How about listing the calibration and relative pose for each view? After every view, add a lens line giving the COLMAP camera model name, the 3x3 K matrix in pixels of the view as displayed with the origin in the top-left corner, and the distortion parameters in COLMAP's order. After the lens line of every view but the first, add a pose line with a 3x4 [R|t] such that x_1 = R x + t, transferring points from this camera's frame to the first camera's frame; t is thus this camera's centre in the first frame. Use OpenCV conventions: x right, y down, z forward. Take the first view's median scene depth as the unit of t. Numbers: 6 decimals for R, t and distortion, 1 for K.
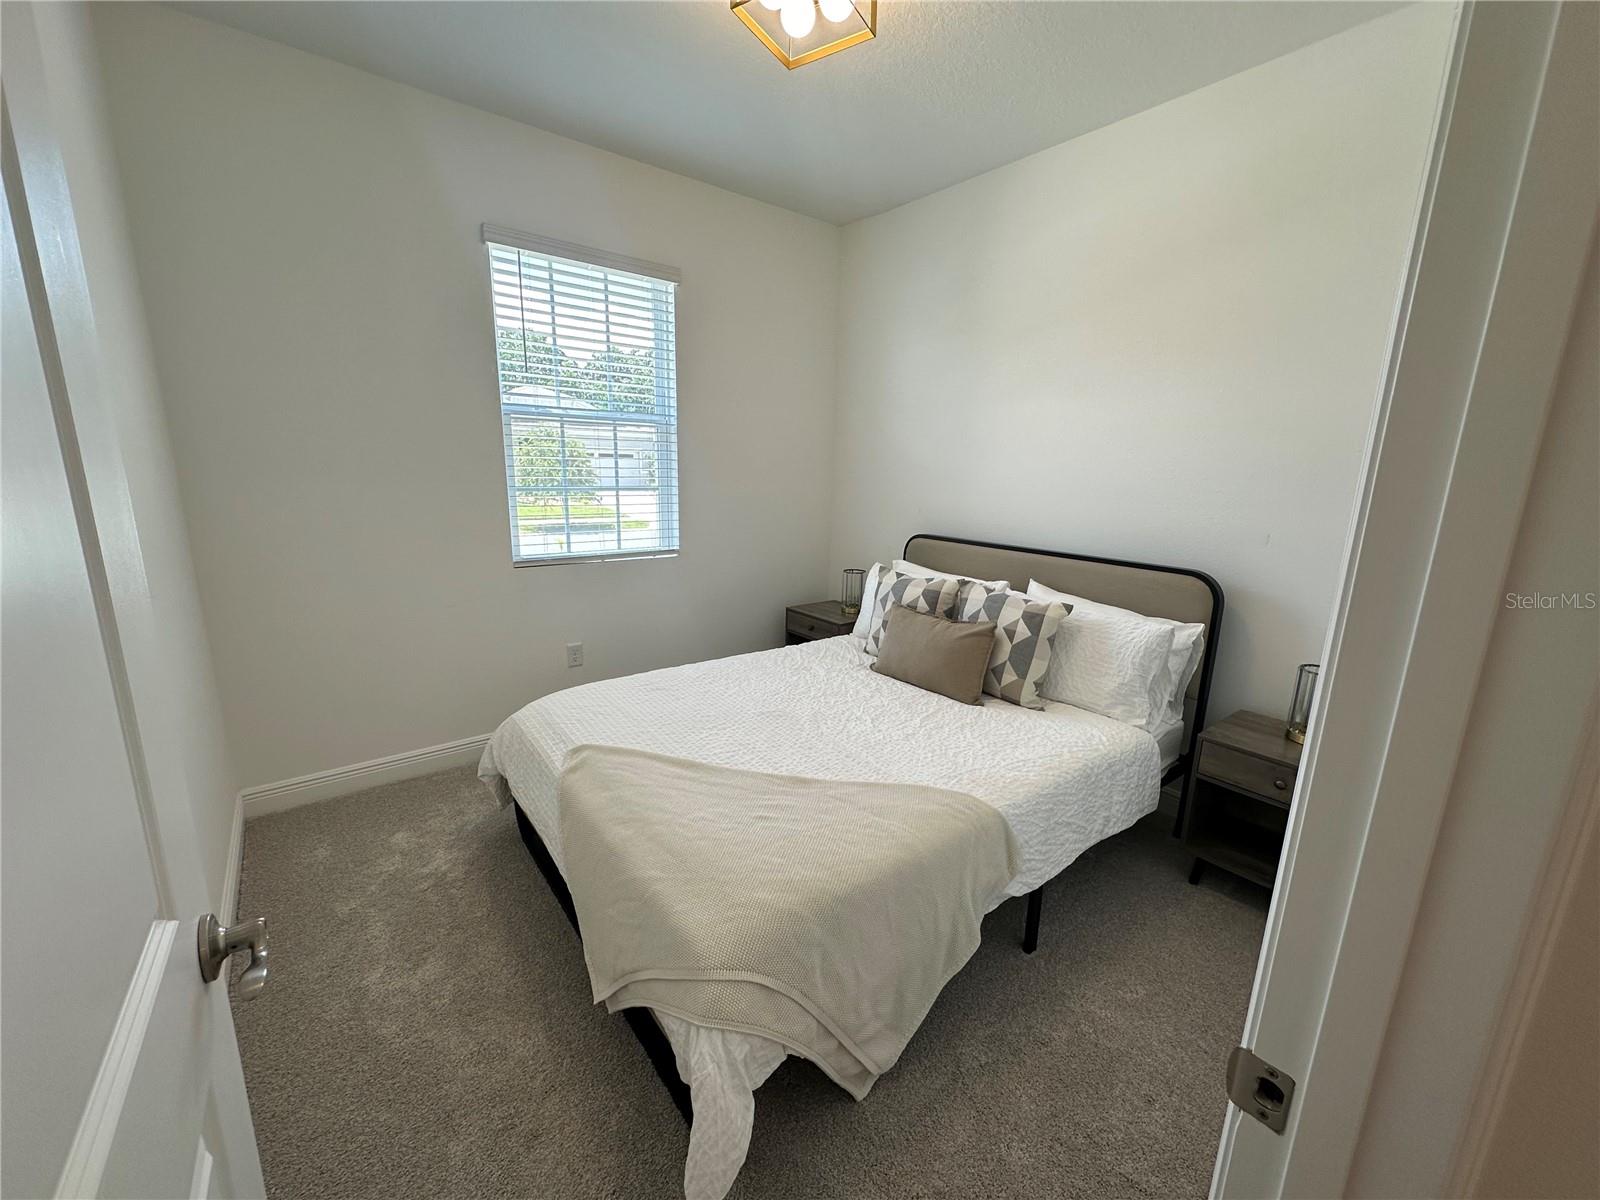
lens RADIAL K [[639.9, 0, 801.1], [0, 639.9, 600.4], [0, 0, 1]] dist [0.001088, 0.000275]
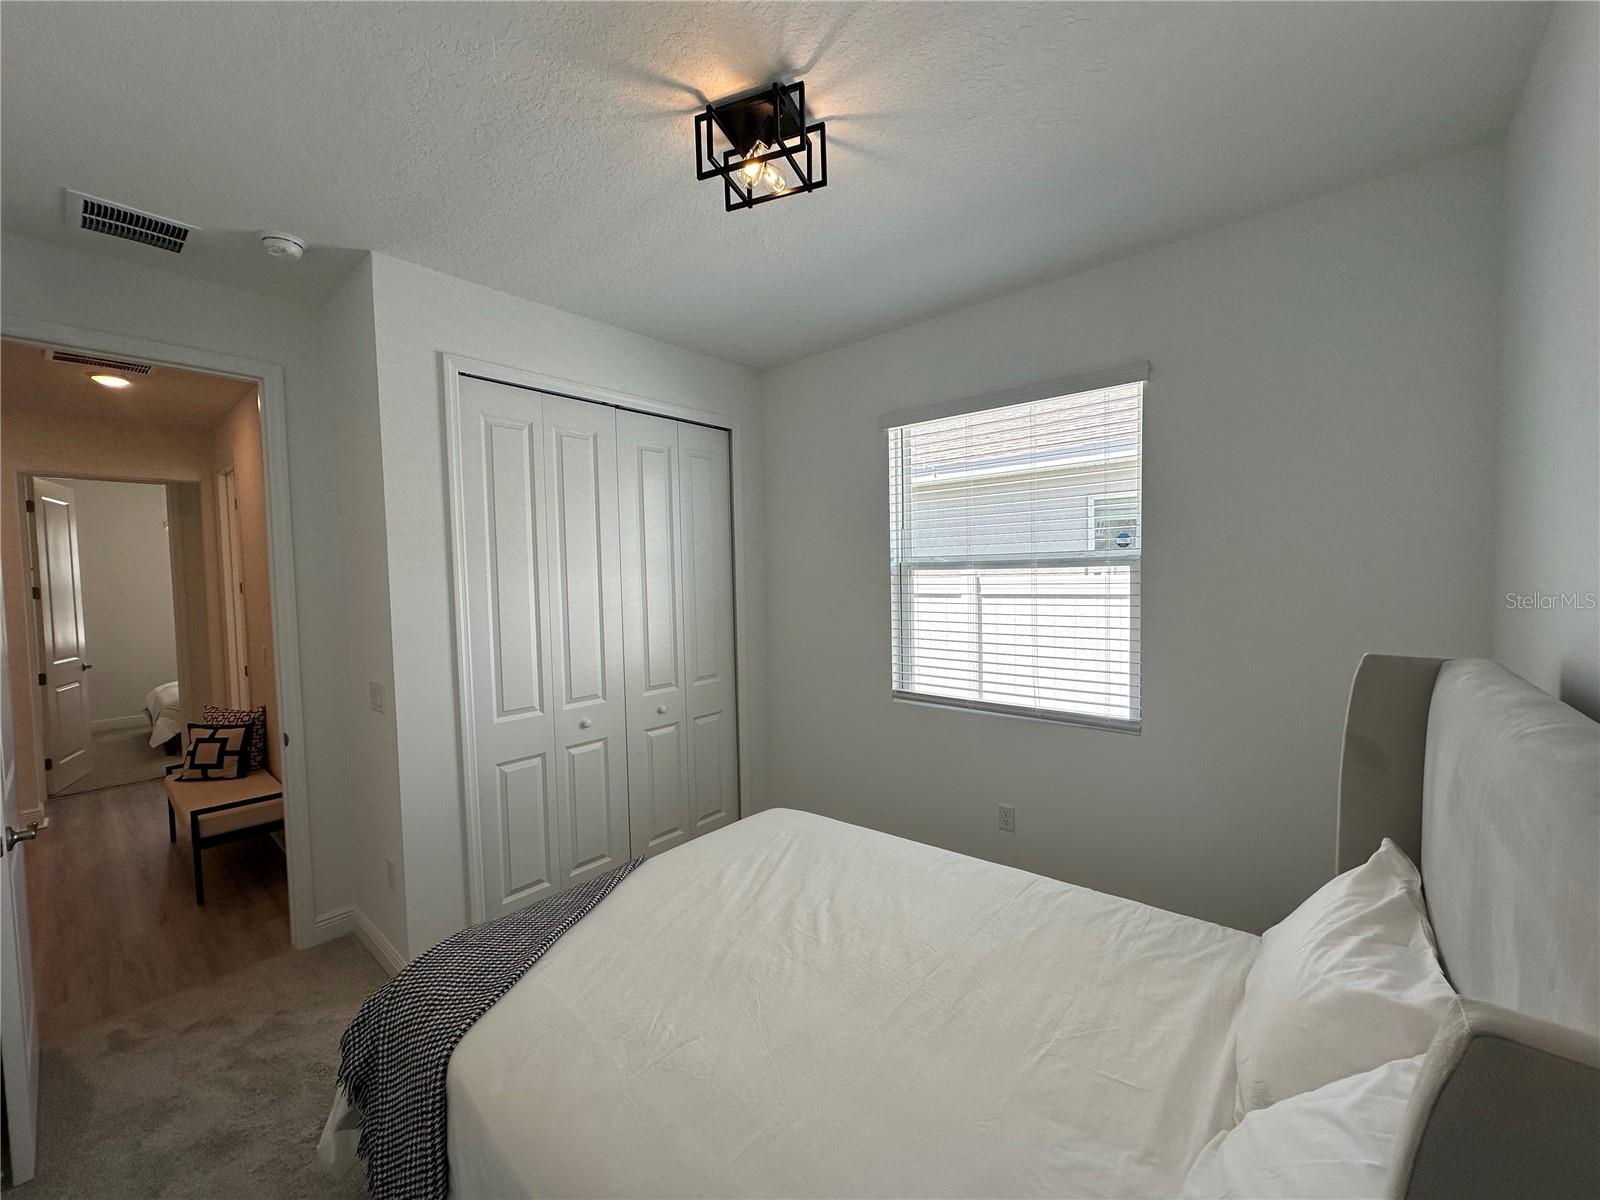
lens RADIAL K [[631.8, 0, 816.2], [0, 631.8, 603.1], [0, 0, 1]] dist [-0.007974, -0.000079]
pose [[0.181617, 0.013482, -0.983277, 0.763369], [-0.189593, 0.981626, -0.021559, -0.229238], [0.964920, 0.190337, 0.180836, 0.854372]]
